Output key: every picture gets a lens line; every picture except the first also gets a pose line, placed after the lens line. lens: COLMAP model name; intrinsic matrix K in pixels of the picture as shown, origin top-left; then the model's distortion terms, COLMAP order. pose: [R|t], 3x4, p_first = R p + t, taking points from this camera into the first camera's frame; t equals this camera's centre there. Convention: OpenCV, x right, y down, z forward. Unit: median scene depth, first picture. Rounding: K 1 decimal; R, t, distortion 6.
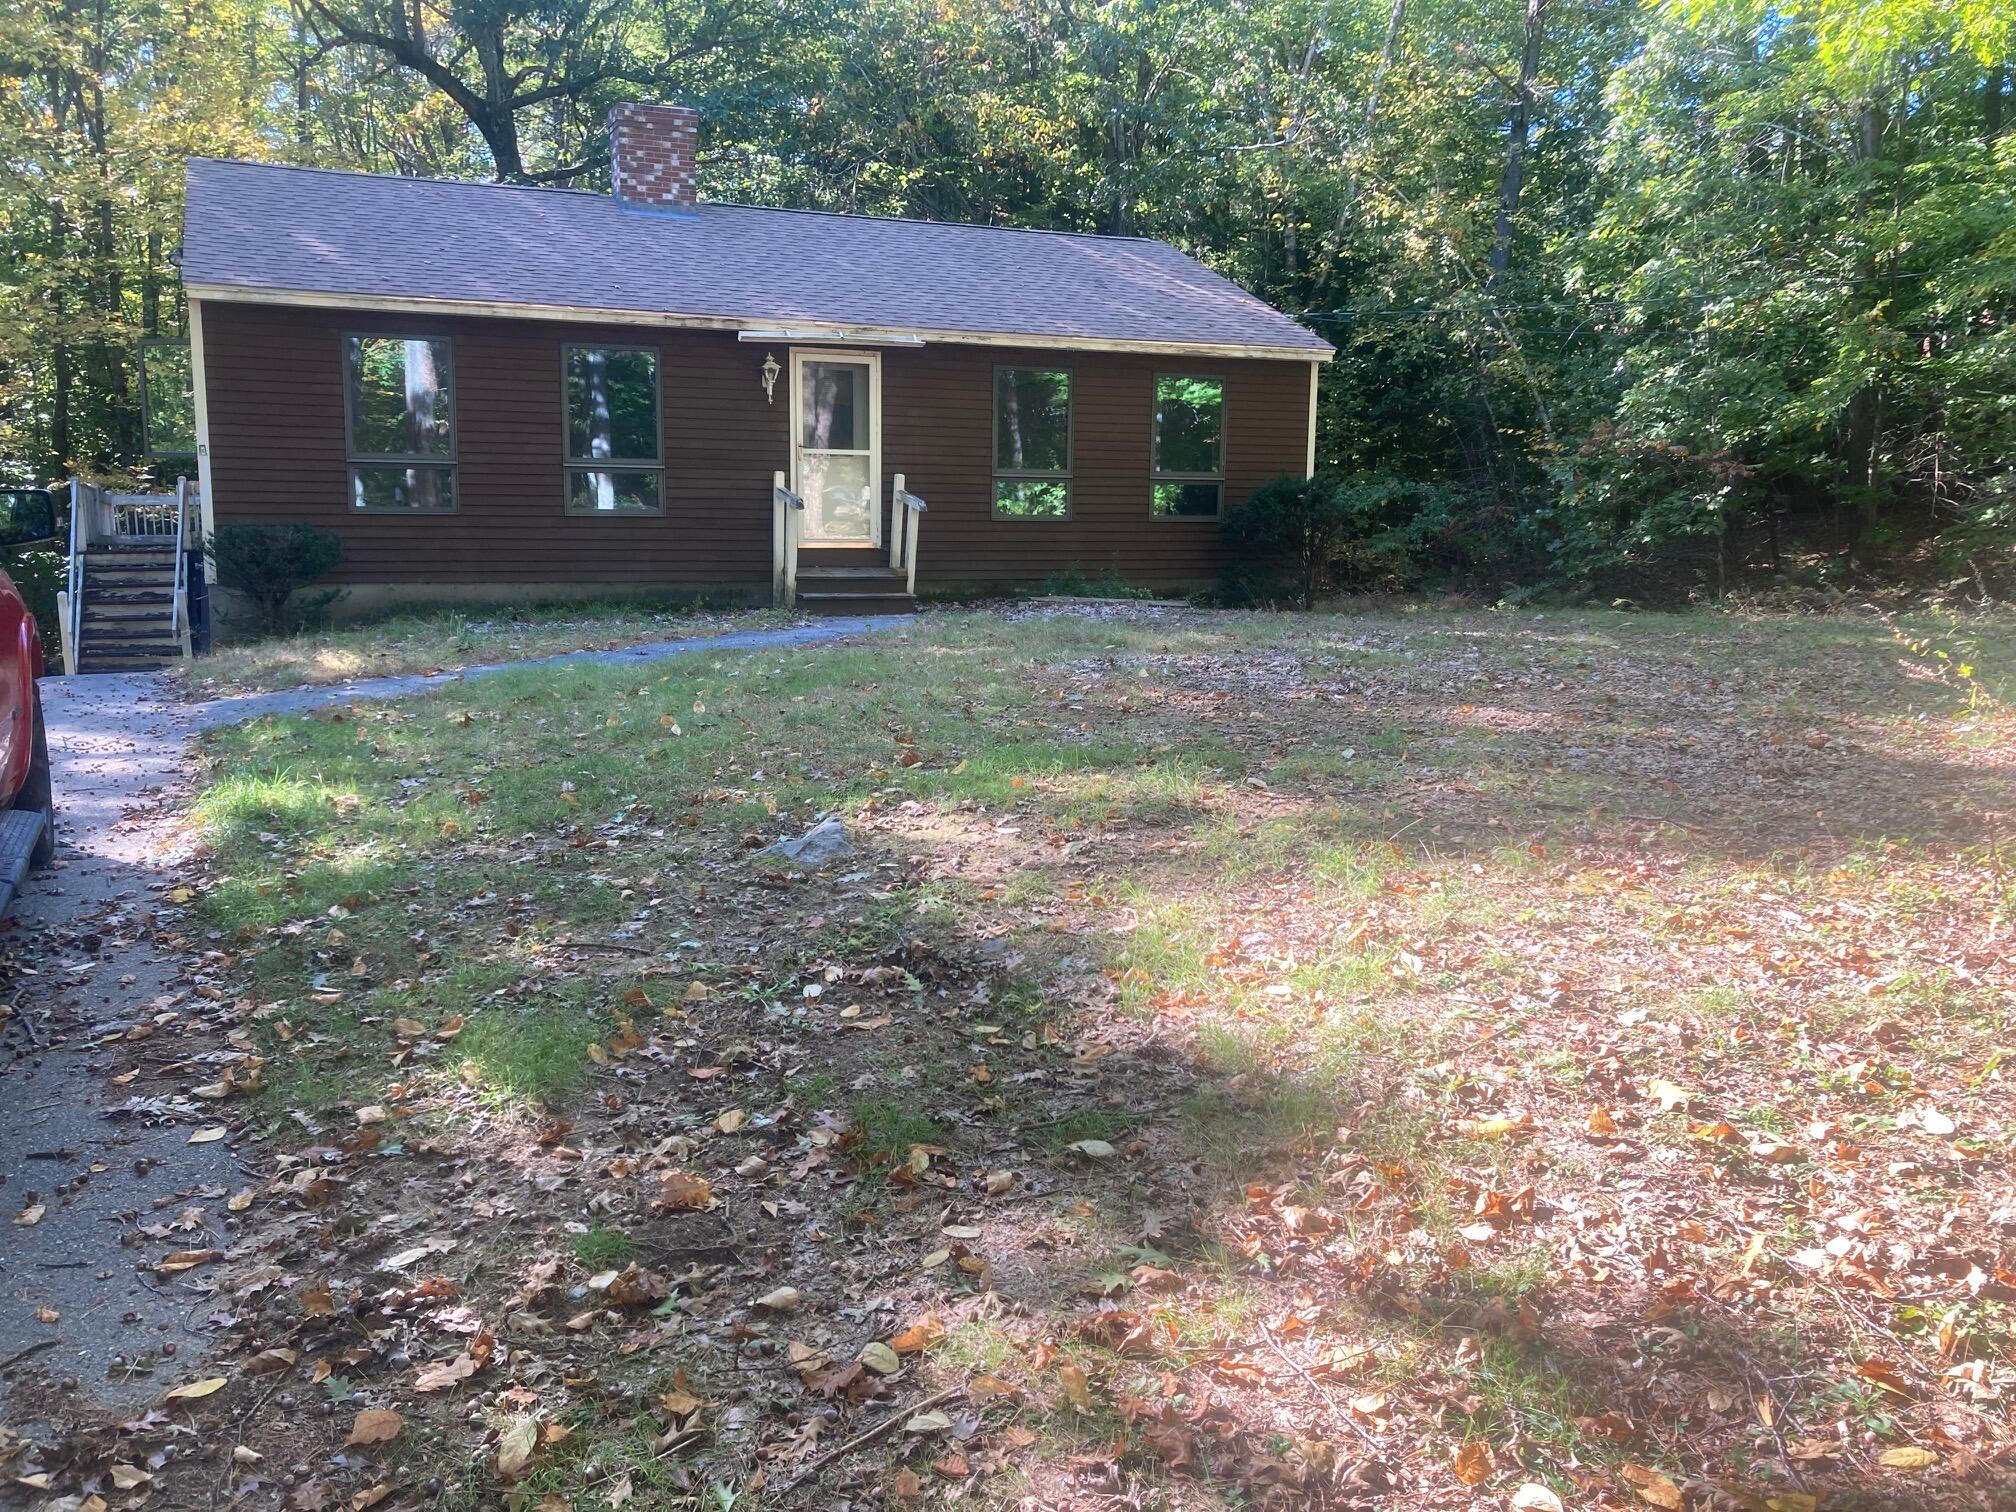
lens RADIAL K [[1648.6, 0, 1007.5], [0, 1648.6, 754.6], [0, 0, 1]] dist [0.014573, -0.021673]
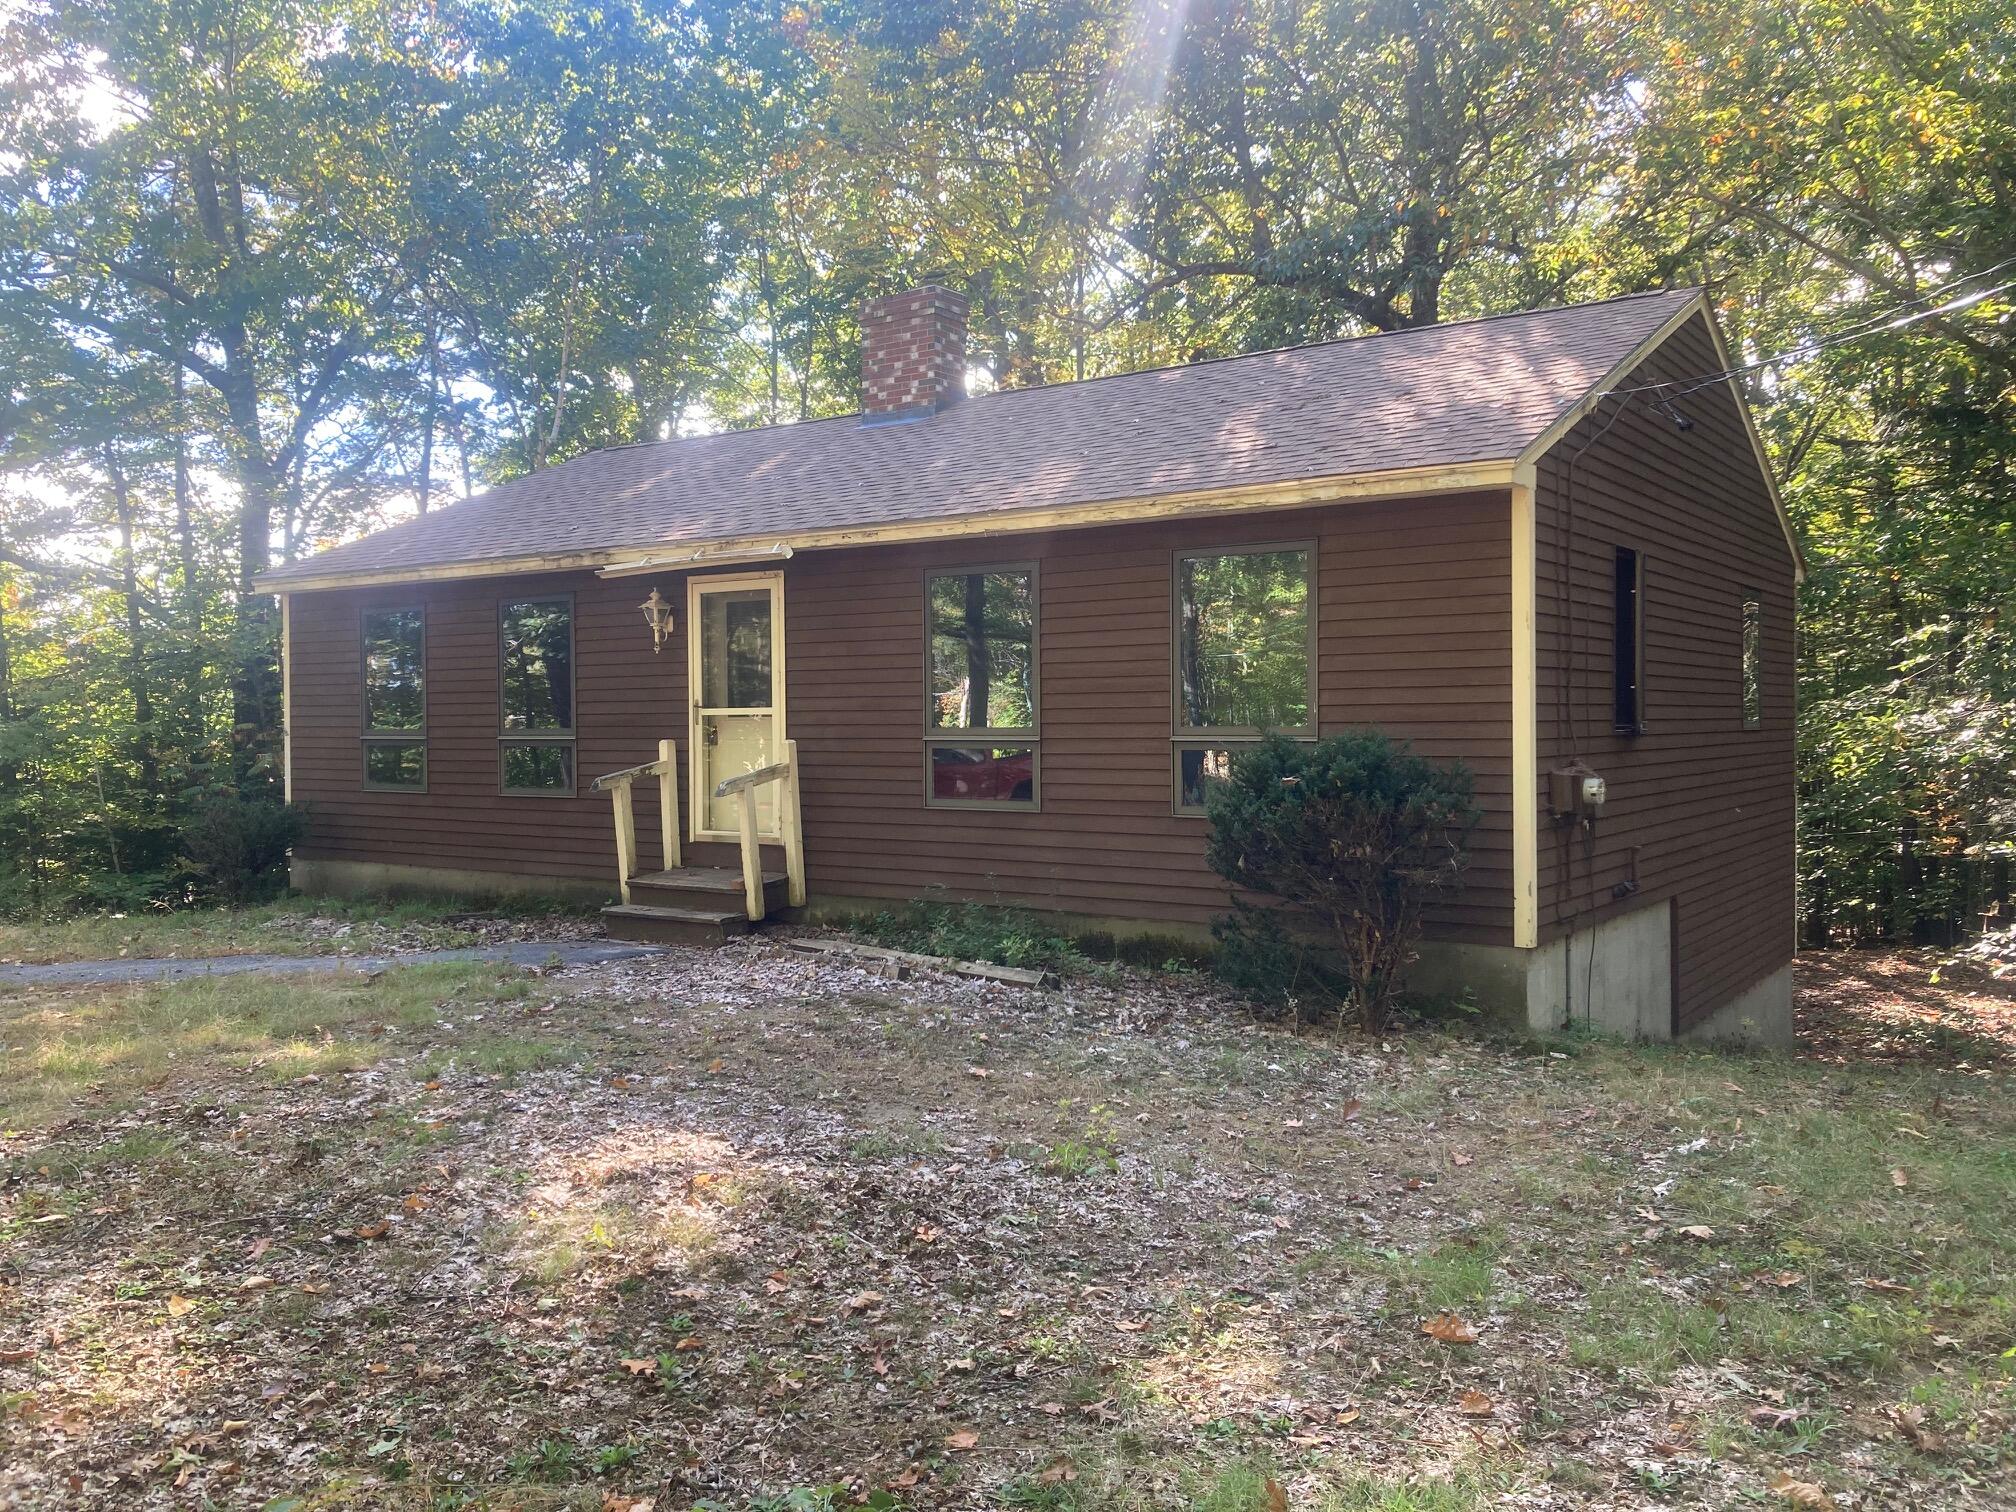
lens RADIAL K [[1648.6, 0, 1007.6], [0, 1648.6, 755.1], [0, 0, 1]] dist [0.014573, -0.021673]
pose [[0.531464, -0.001475, -0.847080, 0.560724], [-0.117979, 0.990123, -0.075745, -0.125940], [0.838825, 0.140193, 0.526041, 0.725404]]
